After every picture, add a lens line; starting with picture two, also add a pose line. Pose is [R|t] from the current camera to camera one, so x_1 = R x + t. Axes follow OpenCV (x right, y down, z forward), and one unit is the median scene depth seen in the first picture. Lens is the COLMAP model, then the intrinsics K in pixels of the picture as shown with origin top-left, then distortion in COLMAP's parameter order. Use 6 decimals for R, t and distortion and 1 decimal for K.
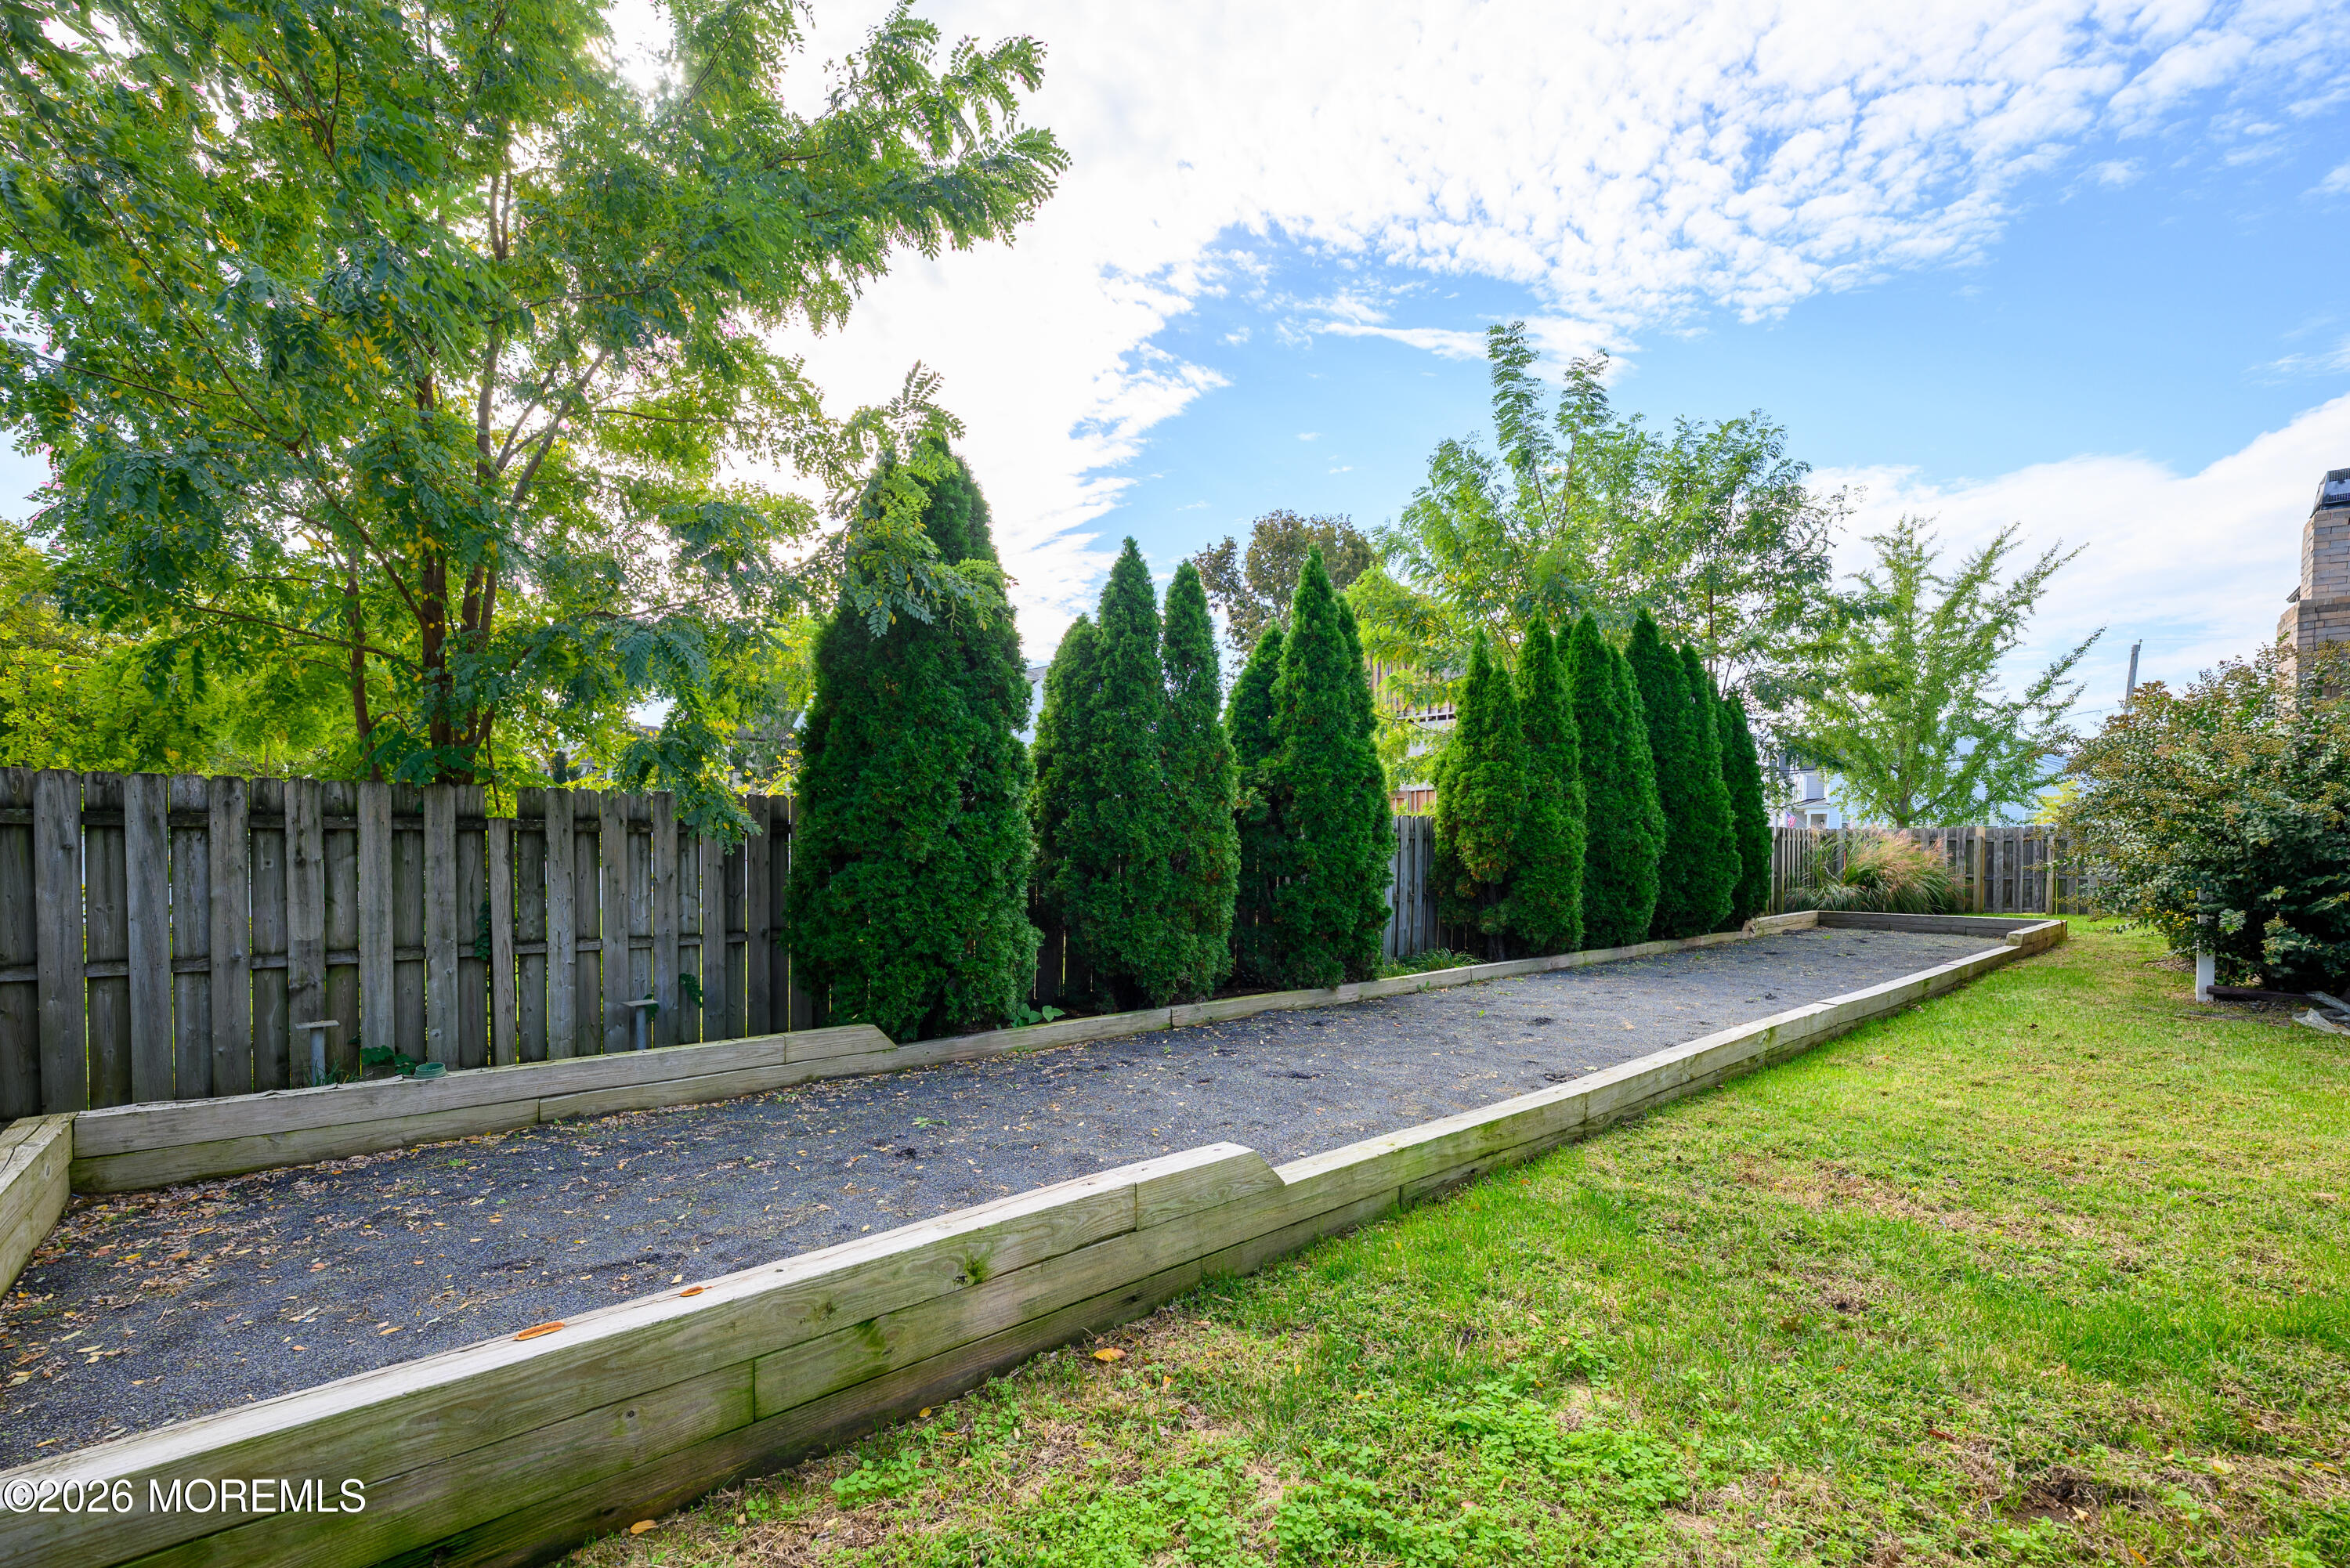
lens RADIAL K [[957.1, 0, 1171.1], [0, 957.1, 868.3], [0, 0, 1]] dist [-0.000506, -0.000104]
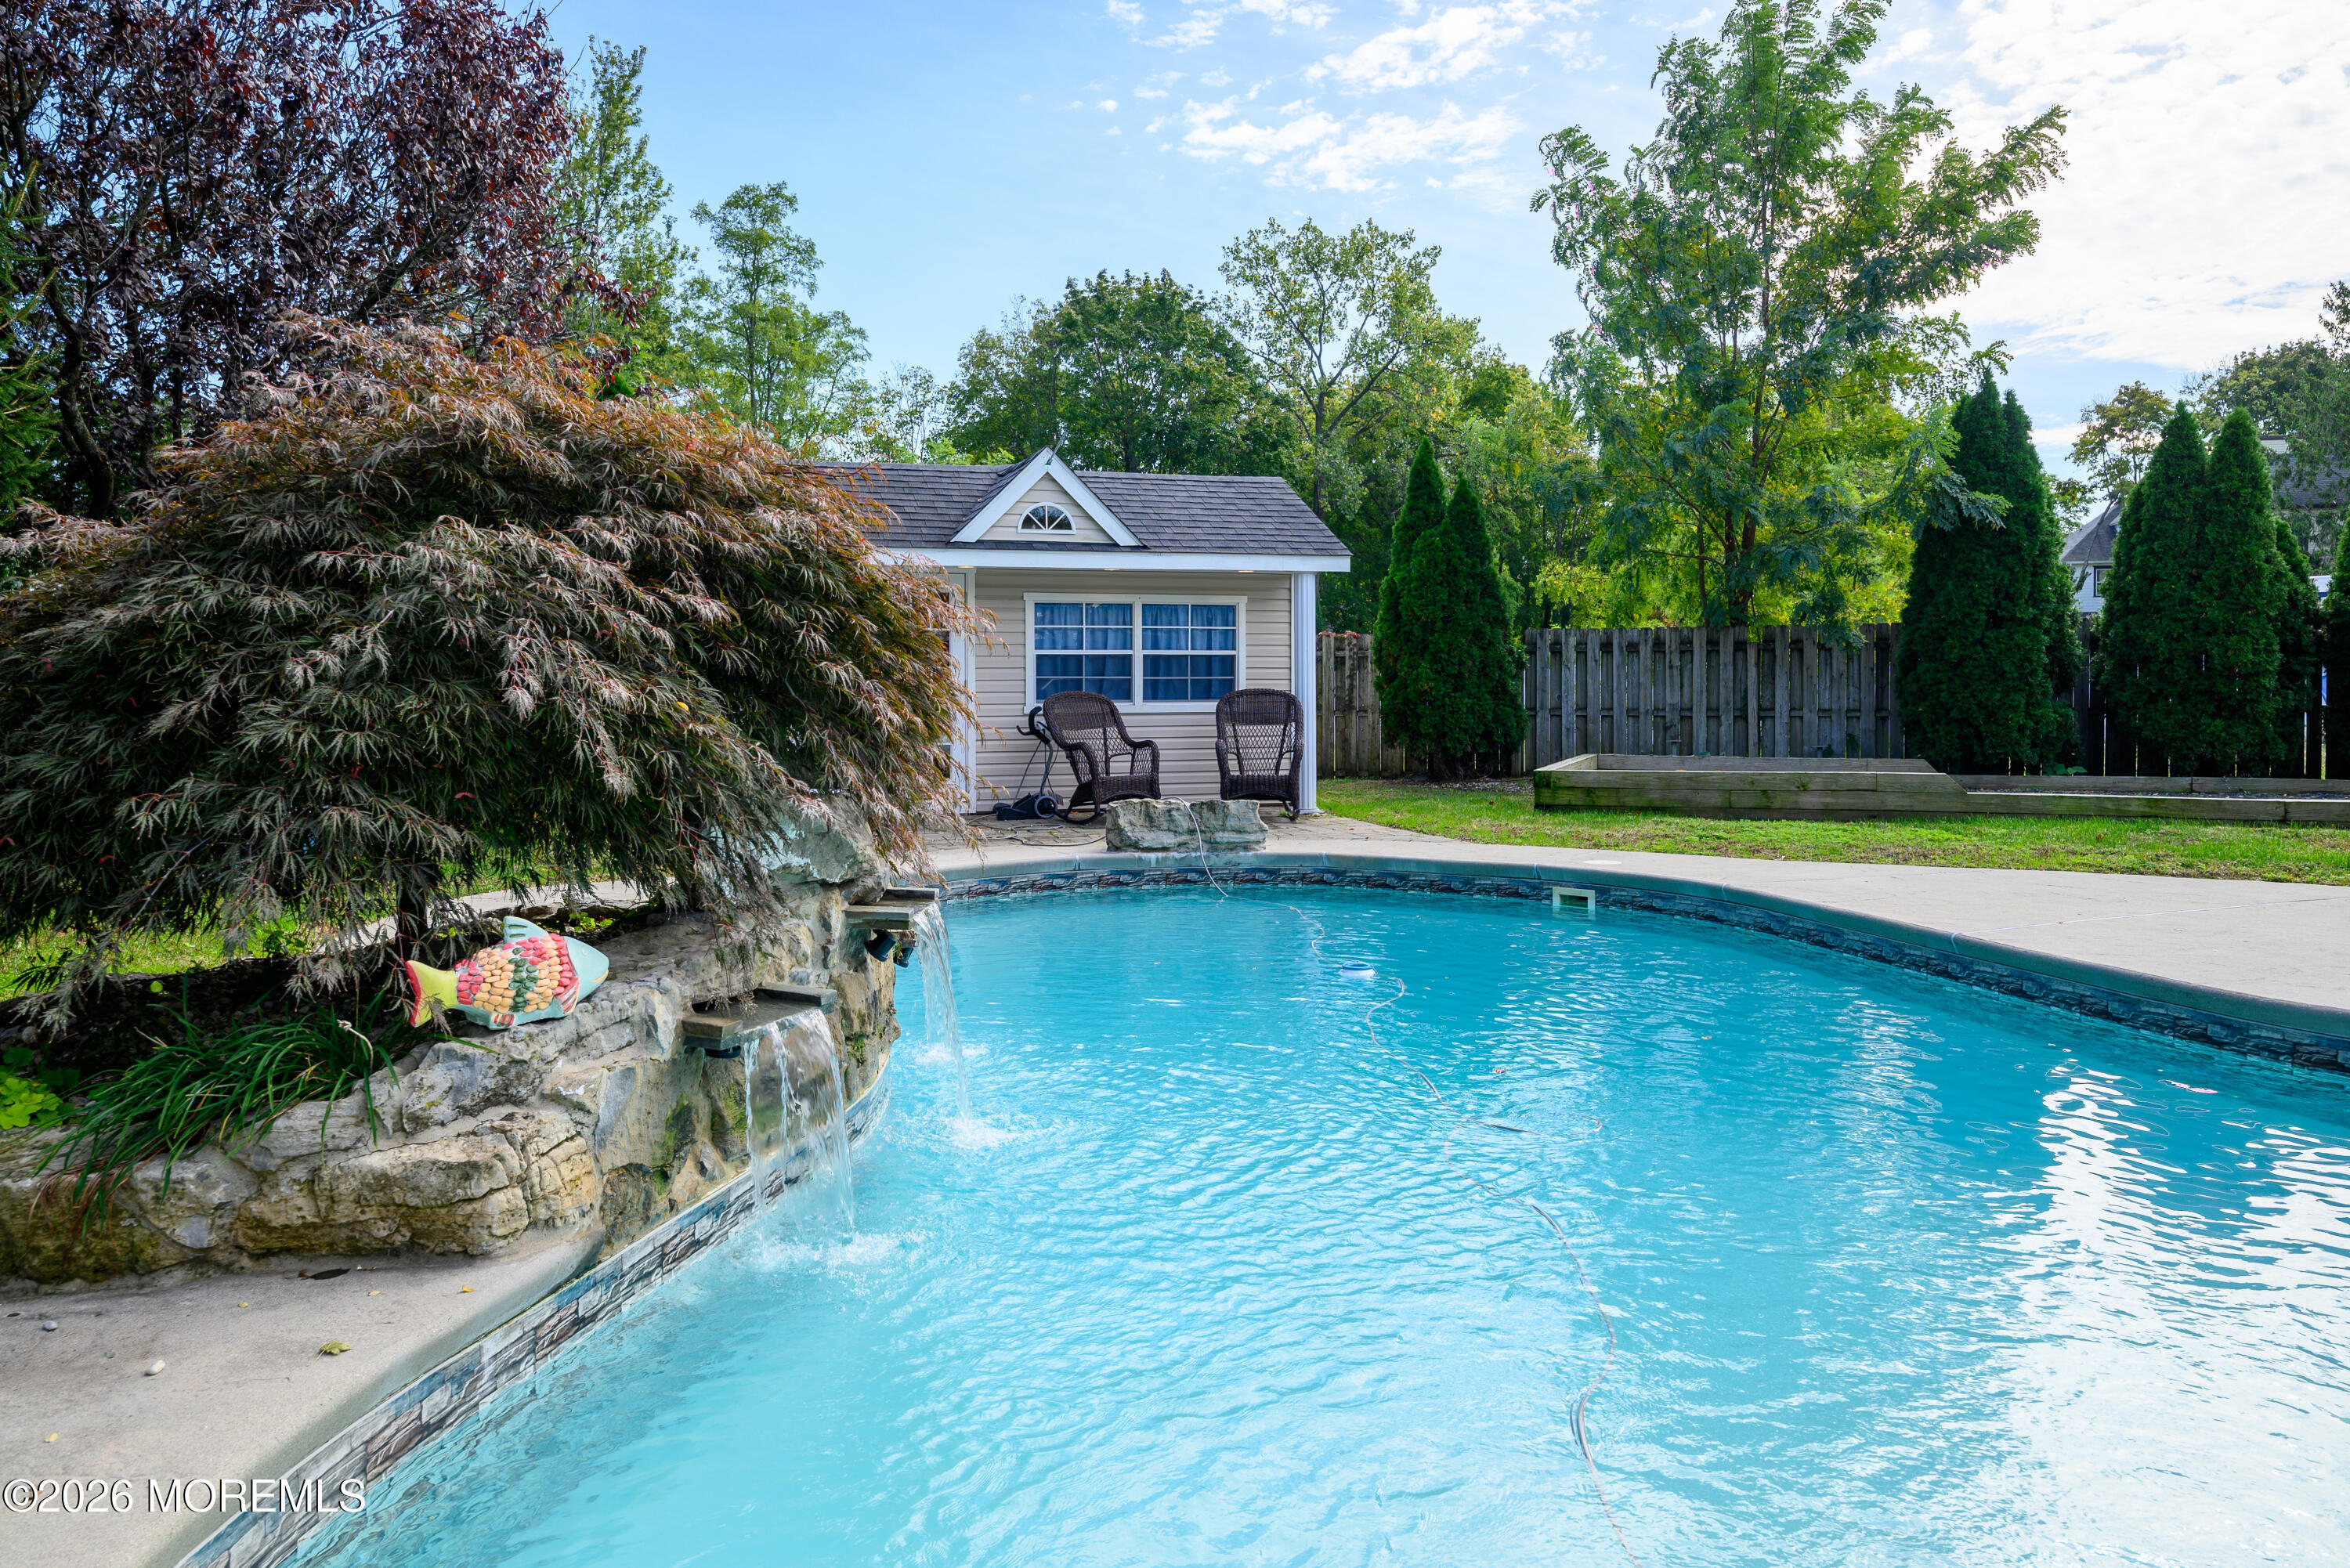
lens RADIAL K [[1602.7, 0, 1175.0], [0, 1602.7, 784.0], [0, 0, 1]] dist [-0.007628, -0.003976]
pose [[0.464680, 0.050187, -0.884056, 1.569886], [-0.009930, 0.998625, 0.051472, 0.074022], [0.885423, -0.015139, 0.464539, -1.477063]]
